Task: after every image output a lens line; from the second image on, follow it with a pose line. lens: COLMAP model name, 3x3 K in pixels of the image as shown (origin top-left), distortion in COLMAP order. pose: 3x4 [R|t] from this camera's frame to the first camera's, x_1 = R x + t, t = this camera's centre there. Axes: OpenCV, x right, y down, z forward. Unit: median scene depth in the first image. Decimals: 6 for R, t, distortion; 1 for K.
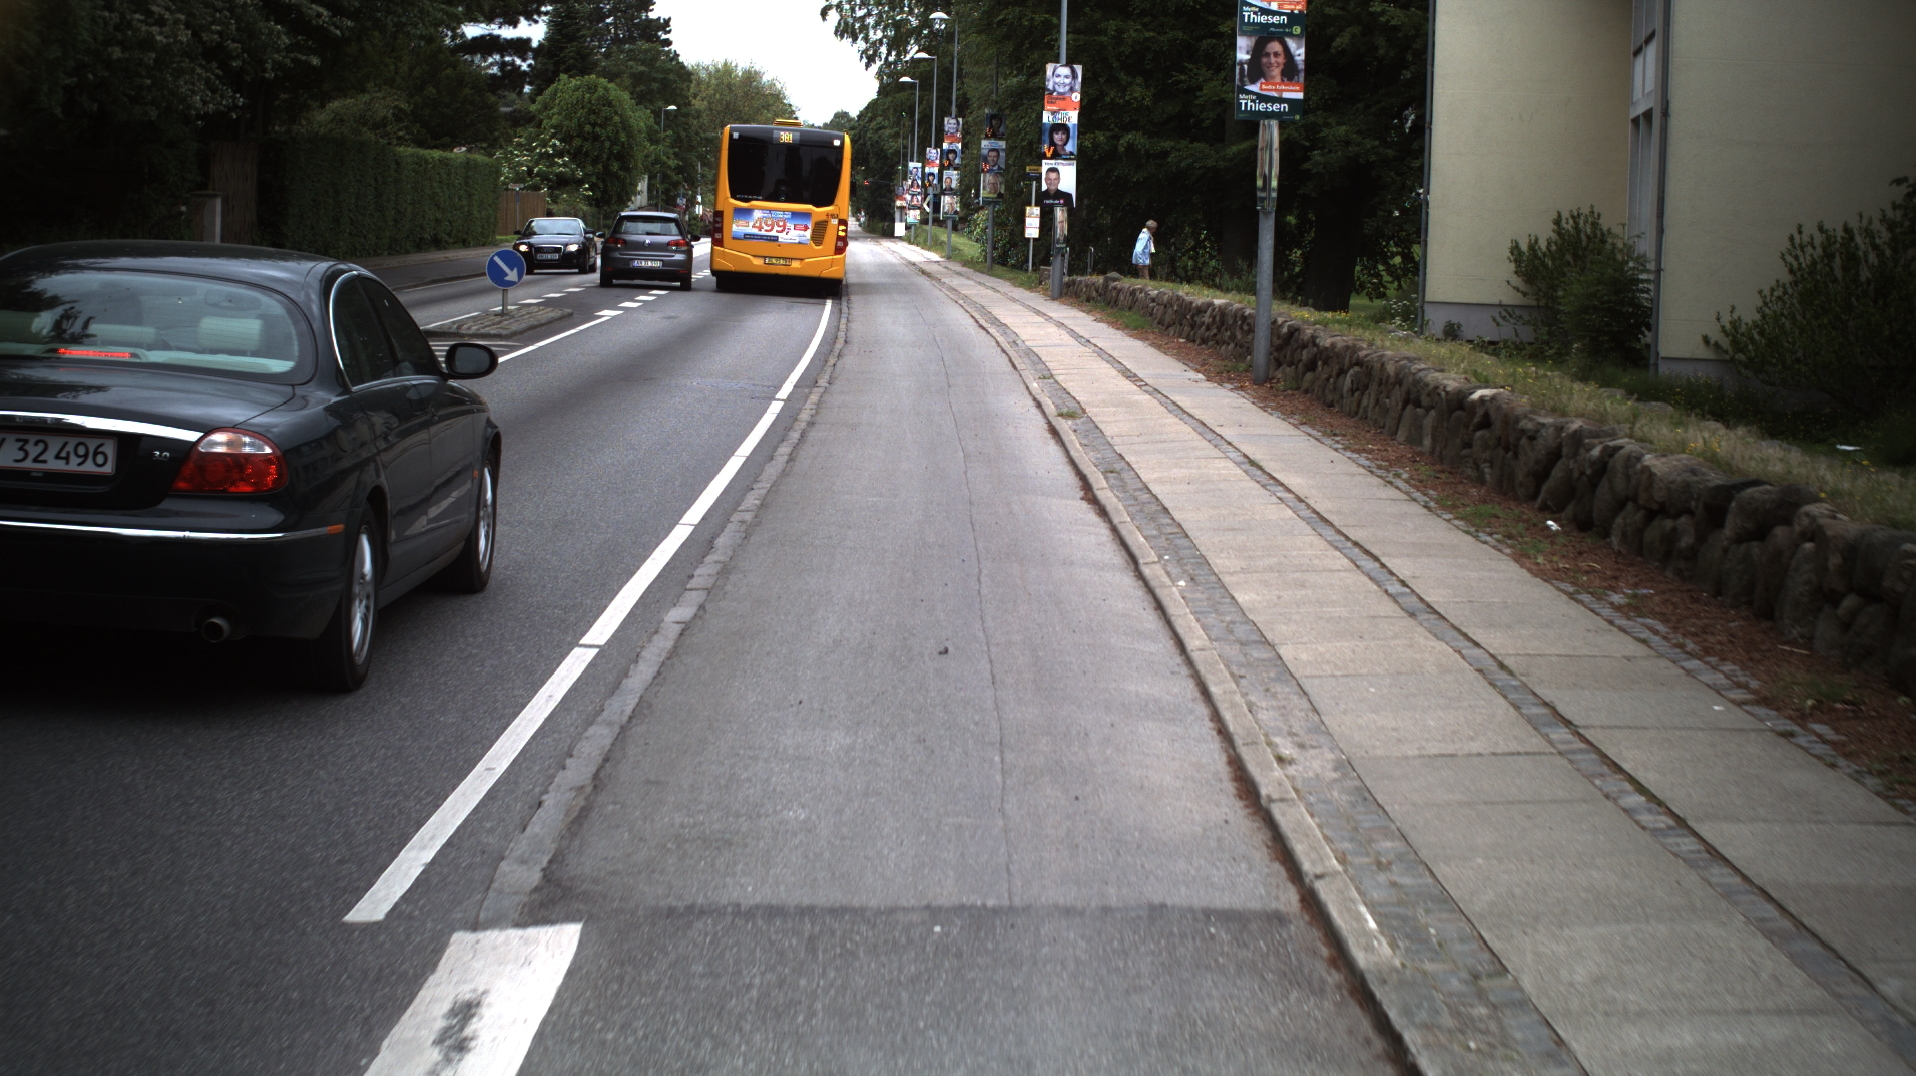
lens RADIAL K [[3356.1, 0, 958.0], [0, 3356.1, 538.0], [0, 0, 1]] dist [-0.302918, 0.459733]
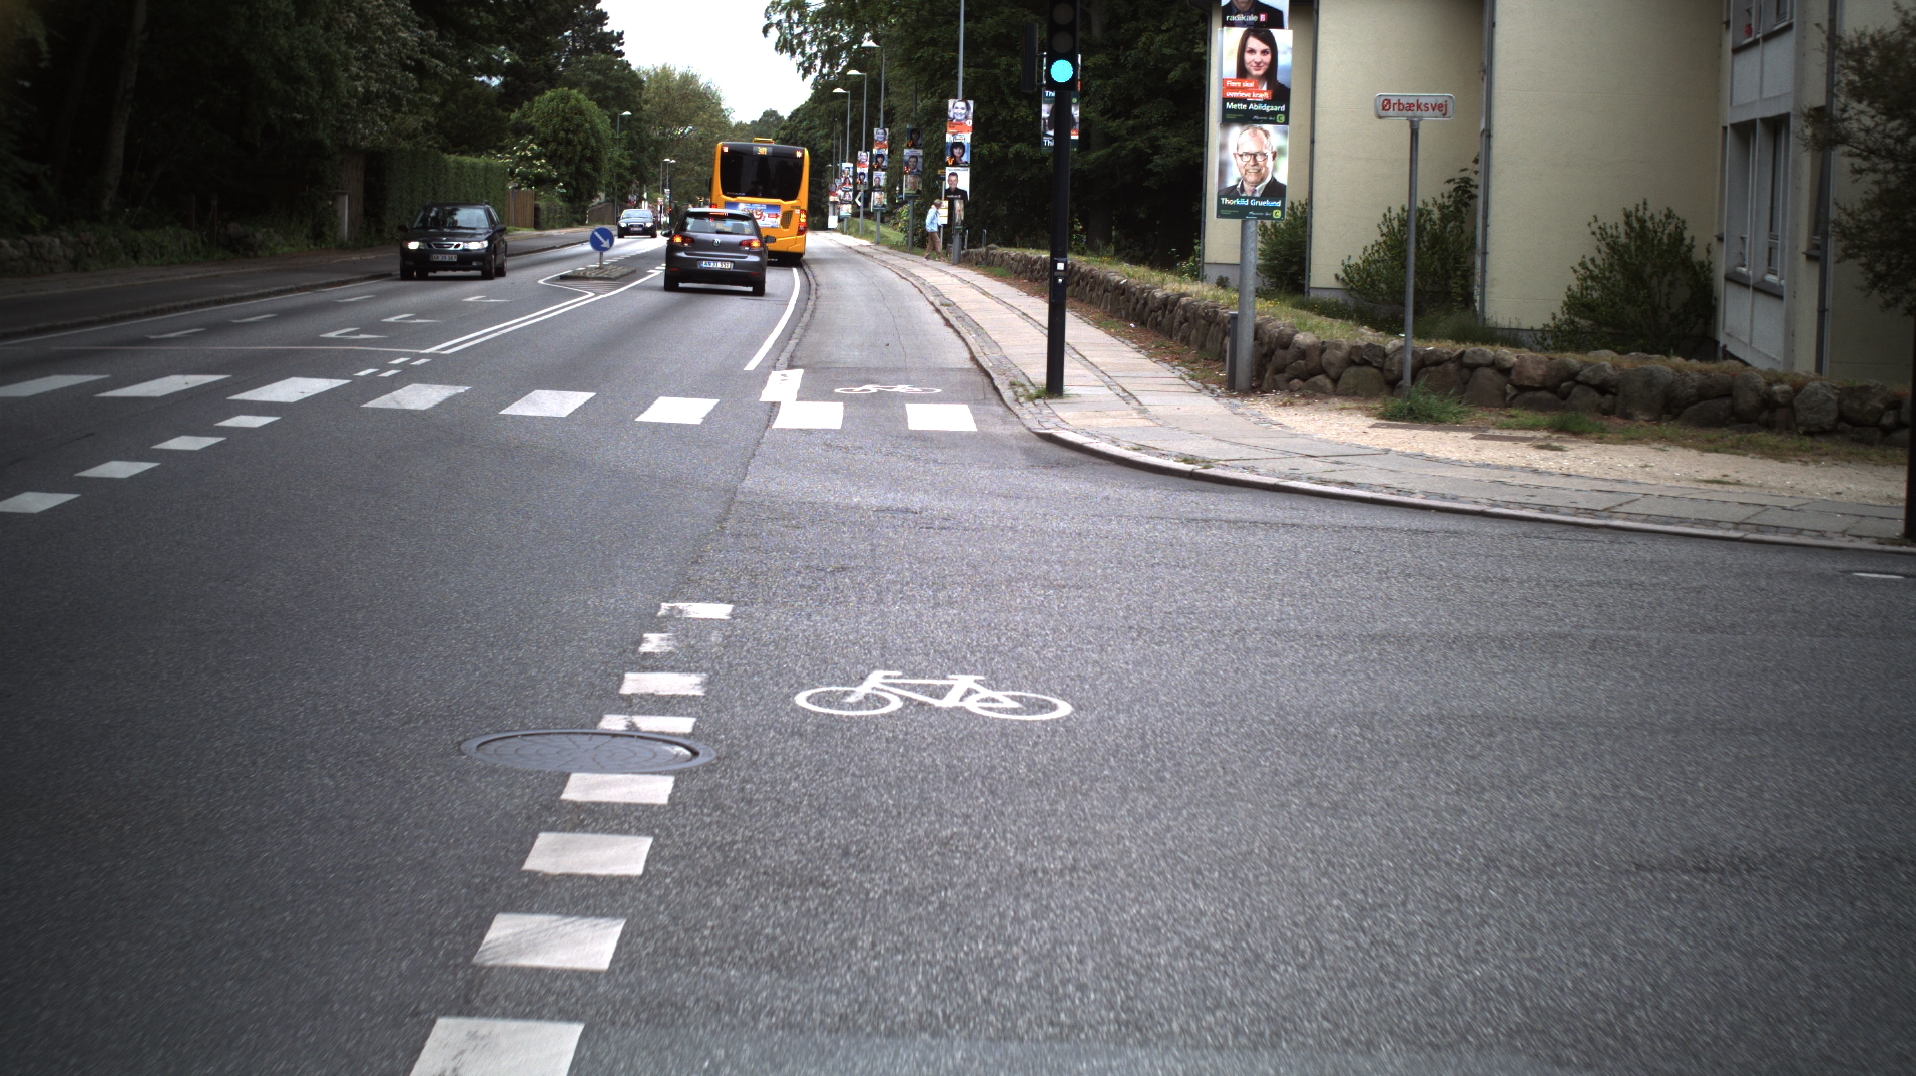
lens RADIAL K [[3356.1, 0, 958.0], [0, 3356.1, 538.0], [0, 0, 1]] dist [-0.302918, 0.459733]
pose [[0.999749, -0.004479, 0.021946, -0.001329], [0.004451, 0.999989, 0.001357, 0.036200], [-0.021952, -0.001259, 0.999758, -0.357362]]
